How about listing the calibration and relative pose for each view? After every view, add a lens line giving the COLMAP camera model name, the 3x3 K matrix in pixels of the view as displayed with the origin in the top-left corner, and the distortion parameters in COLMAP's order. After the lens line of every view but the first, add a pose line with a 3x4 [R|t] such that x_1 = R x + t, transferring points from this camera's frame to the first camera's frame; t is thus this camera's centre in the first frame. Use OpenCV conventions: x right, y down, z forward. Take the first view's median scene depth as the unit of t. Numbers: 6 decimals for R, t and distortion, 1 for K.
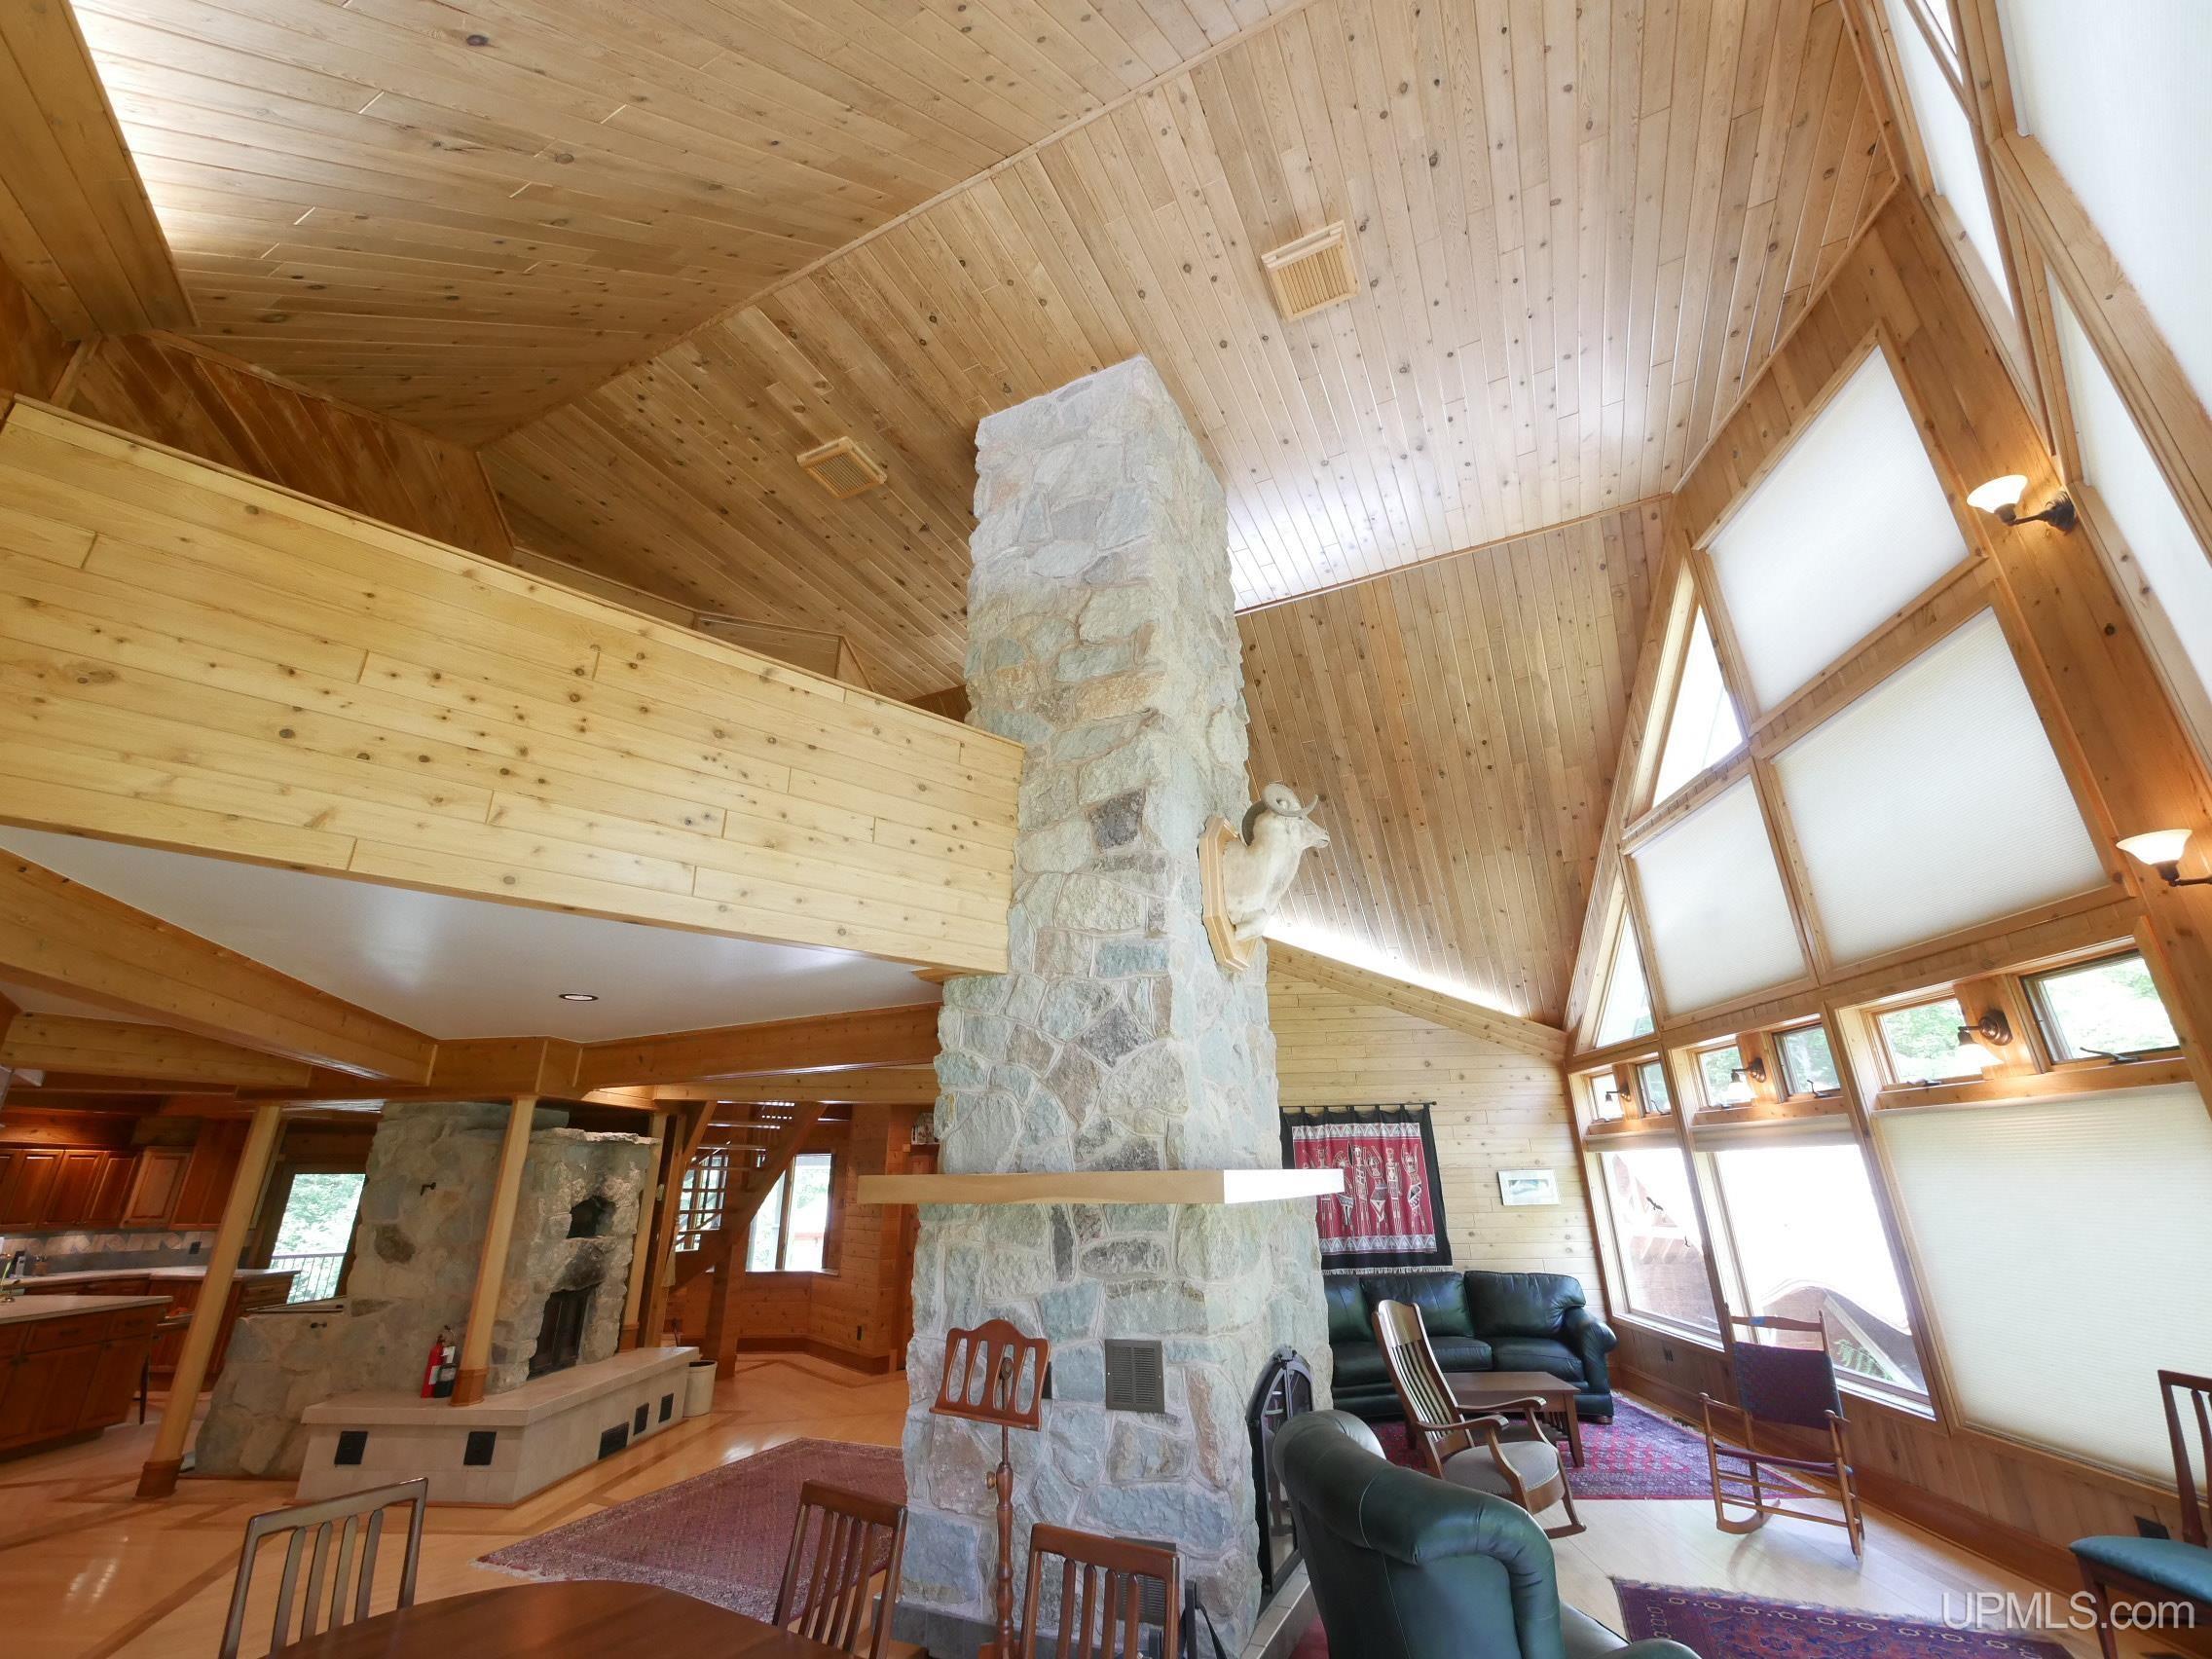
lens RADIAL K [[910.1, 0, 1103.9], [0, 910.1, 822.2], [0, 0, 1]] dist [-0.008402, 0.000754]
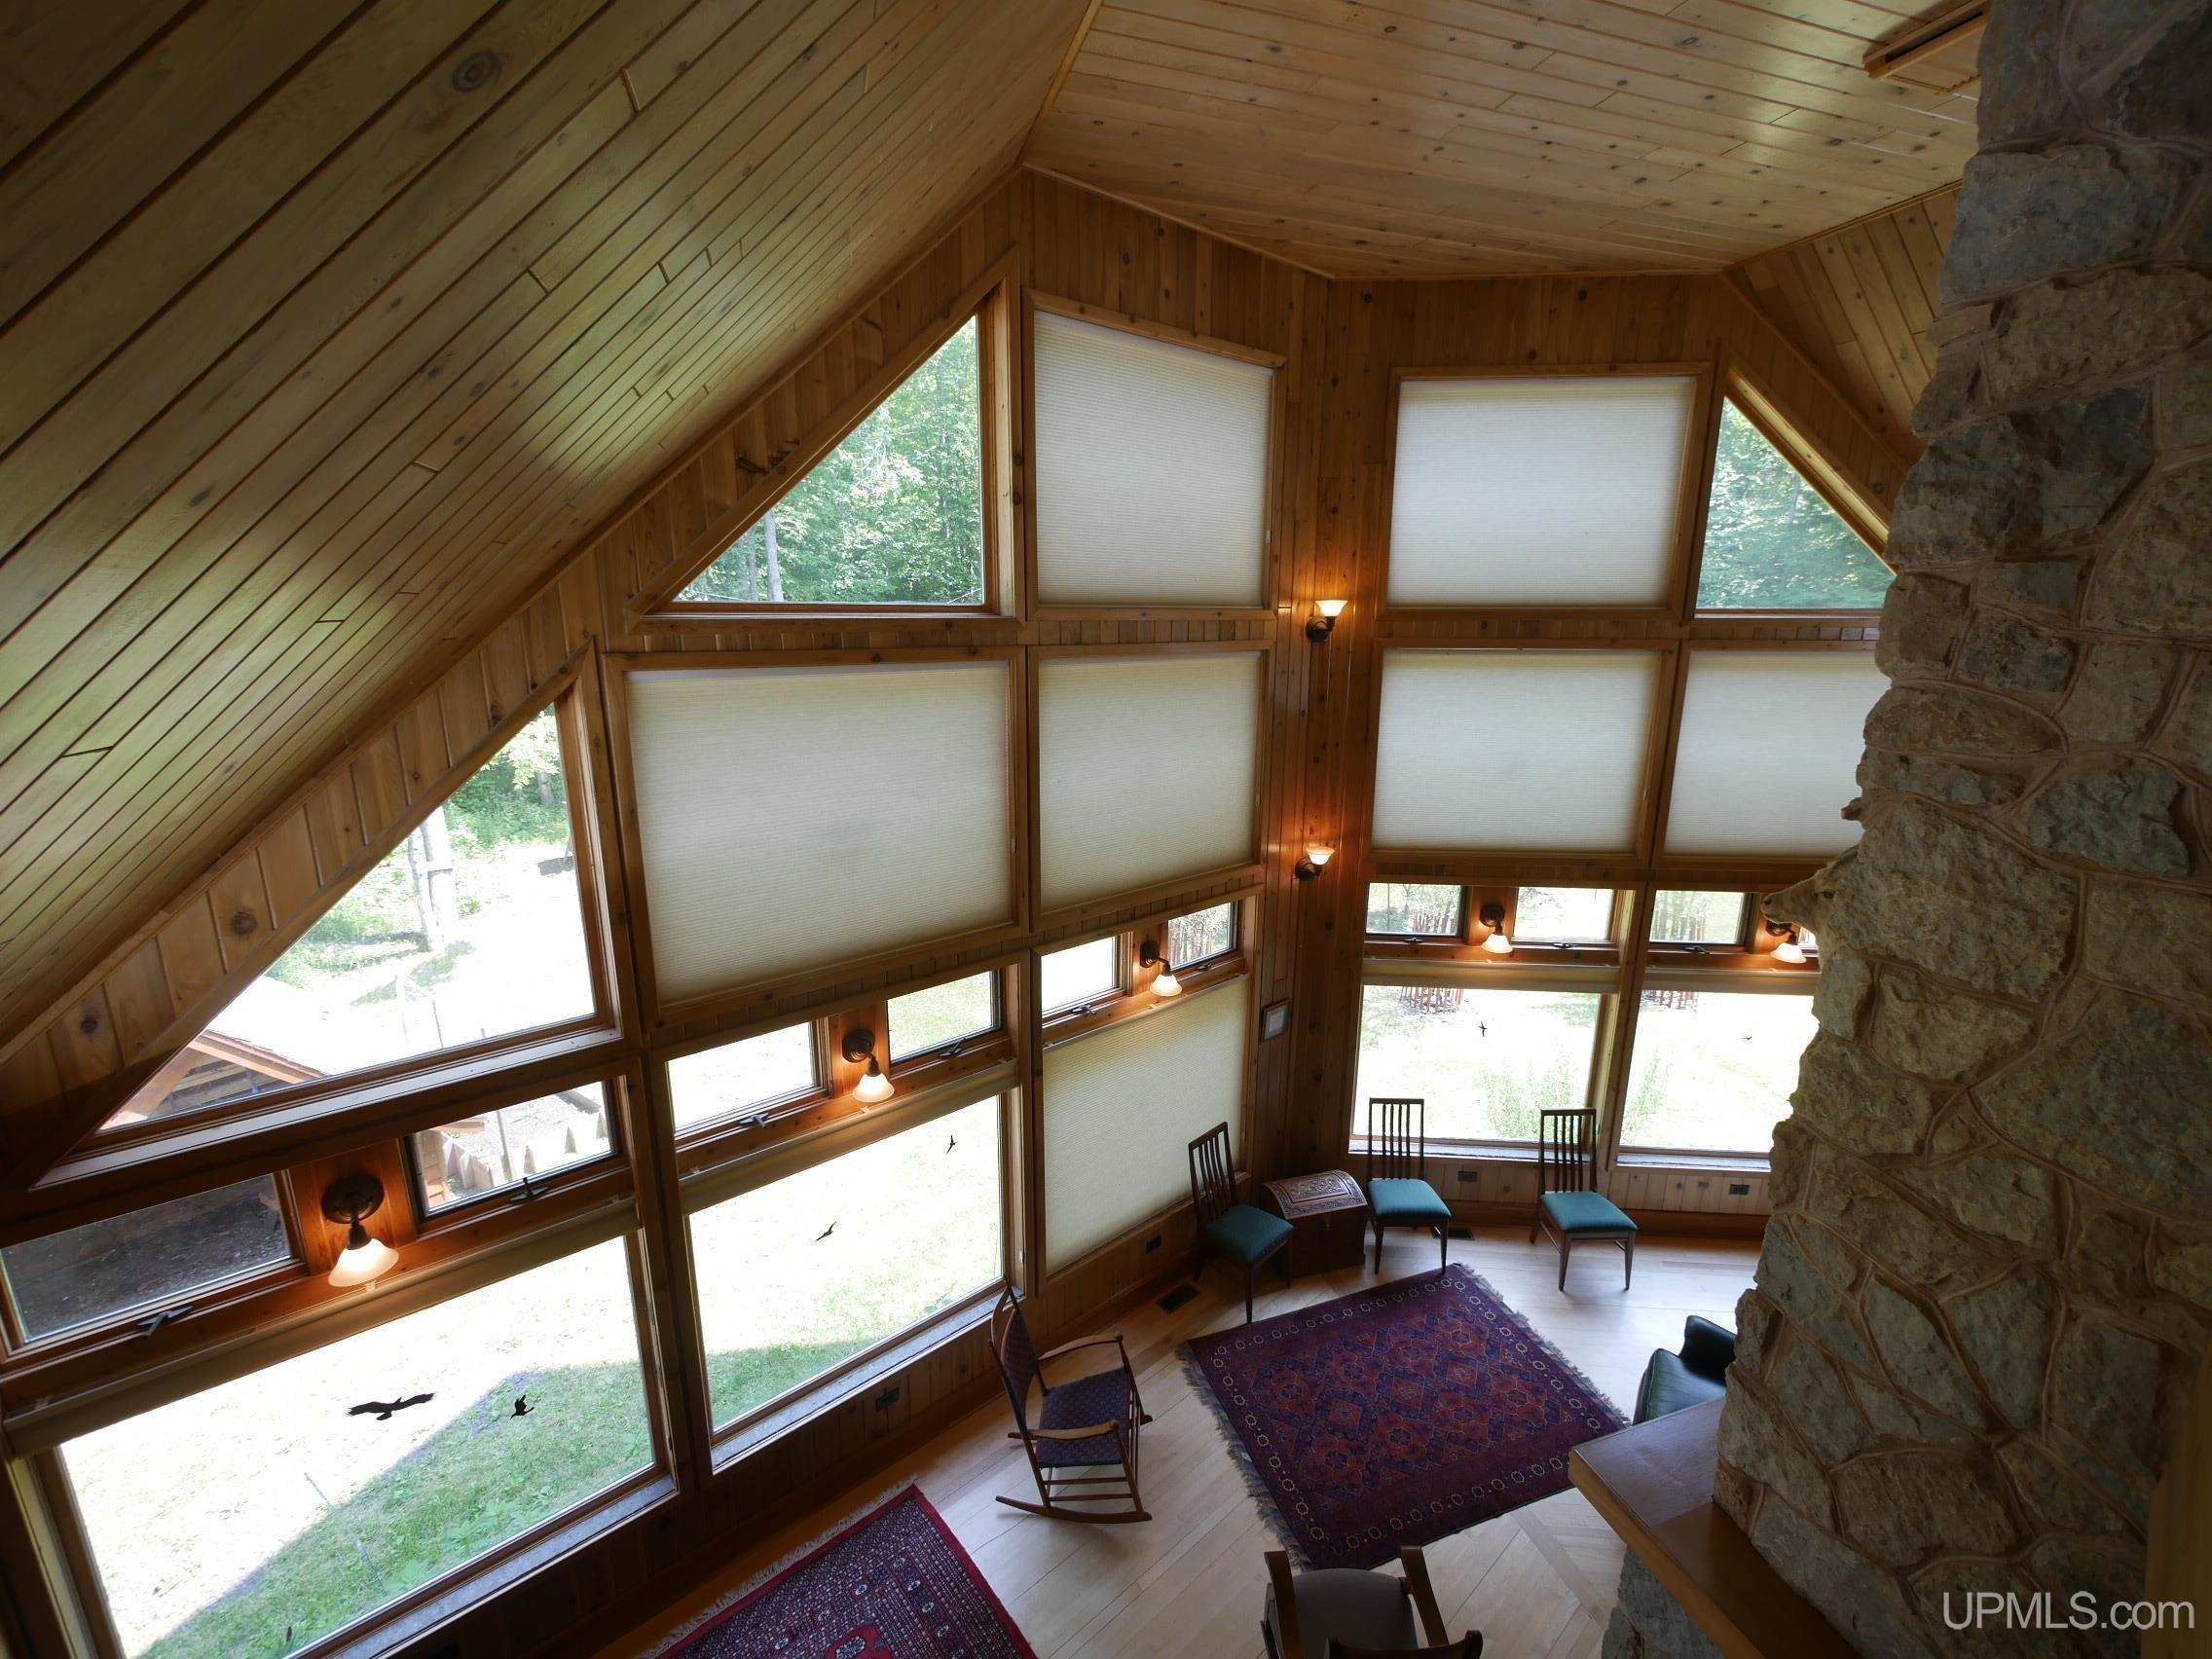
lens RADIAL K [[910.1, 0, 1103.9], [0, 910.1, 822.2], [0, 0, 1]] dist [-0.008402, 0.000754]
pose [[-0.693300, -0.147366, 0.705421, 0.152674], [-0.250991, 0.966958, -0.044676, 0.124112], [-0.675528, -0.208028, -0.707380, 2.102413]]
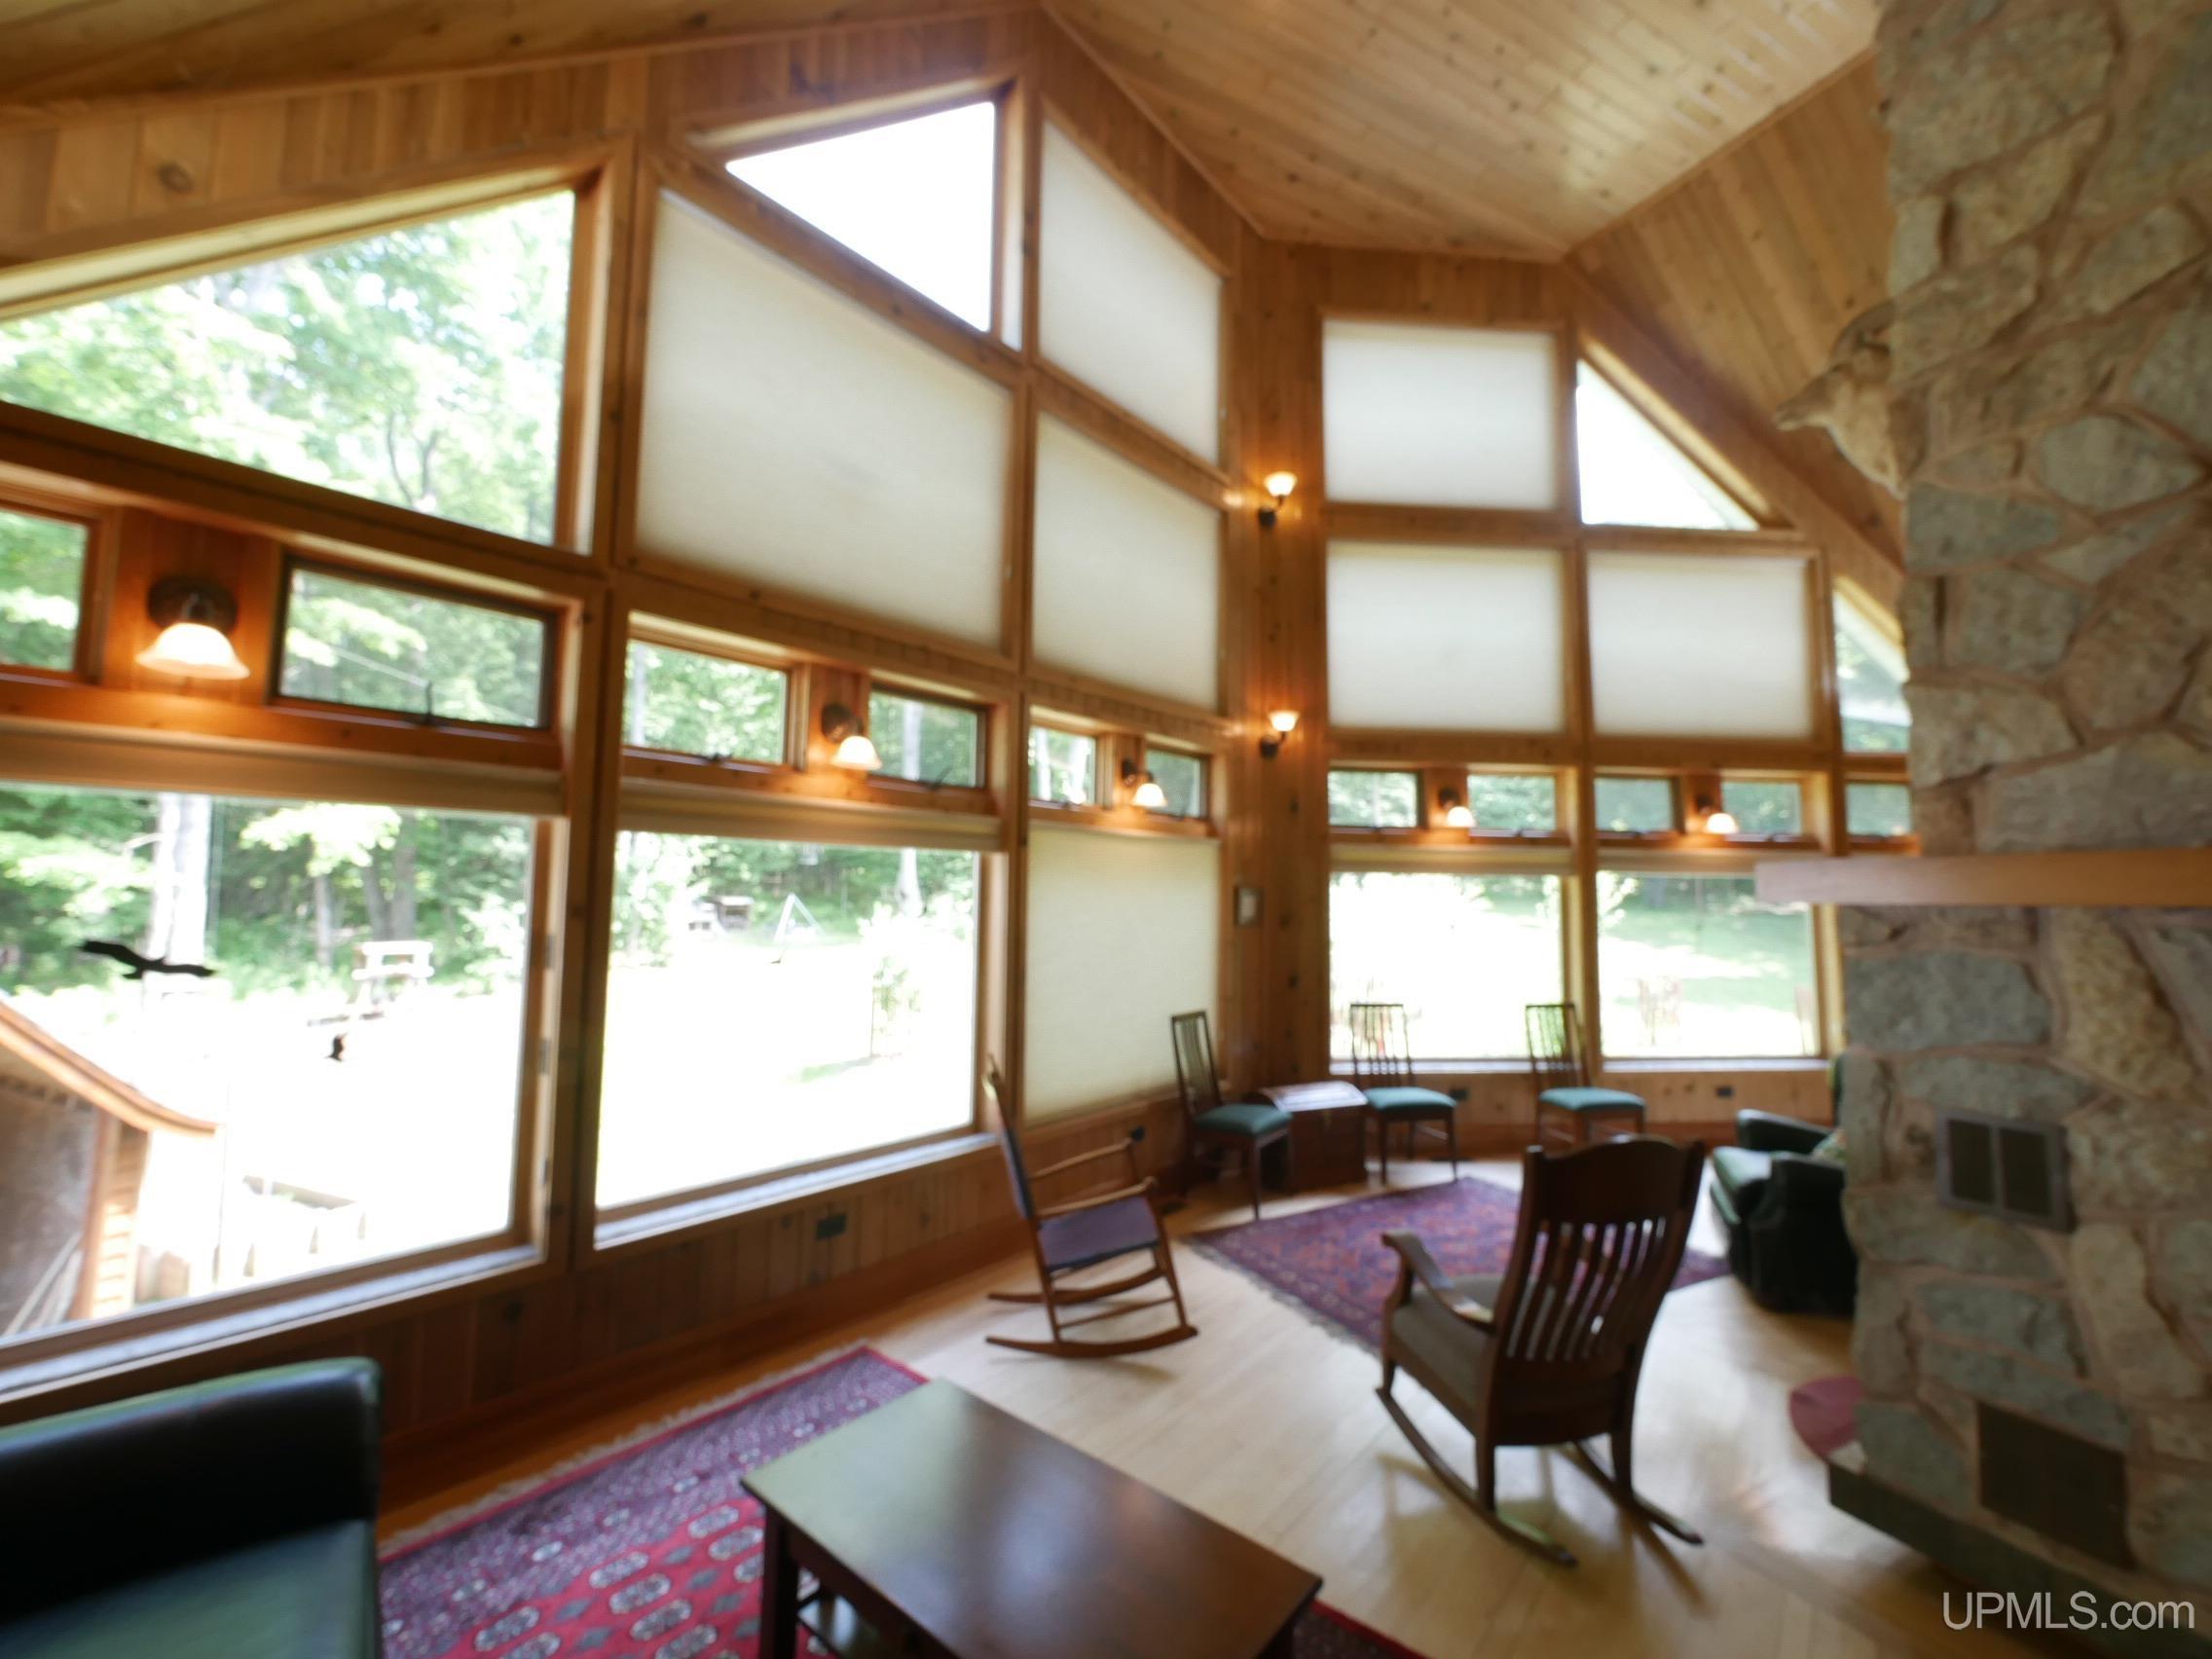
lens RADIAL K [[910.1, 0, 1103.9], [0, 910.1, 822.2], [0, 0, 1]] dist [-0.008402, 0.000754]
pose [[-0.802939, 0.054288, 0.593584, 0.314786], [-0.212921, 0.904017, -0.370698, 0.777032], [-0.556735, -0.424035, -0.714312, 1.949957]]
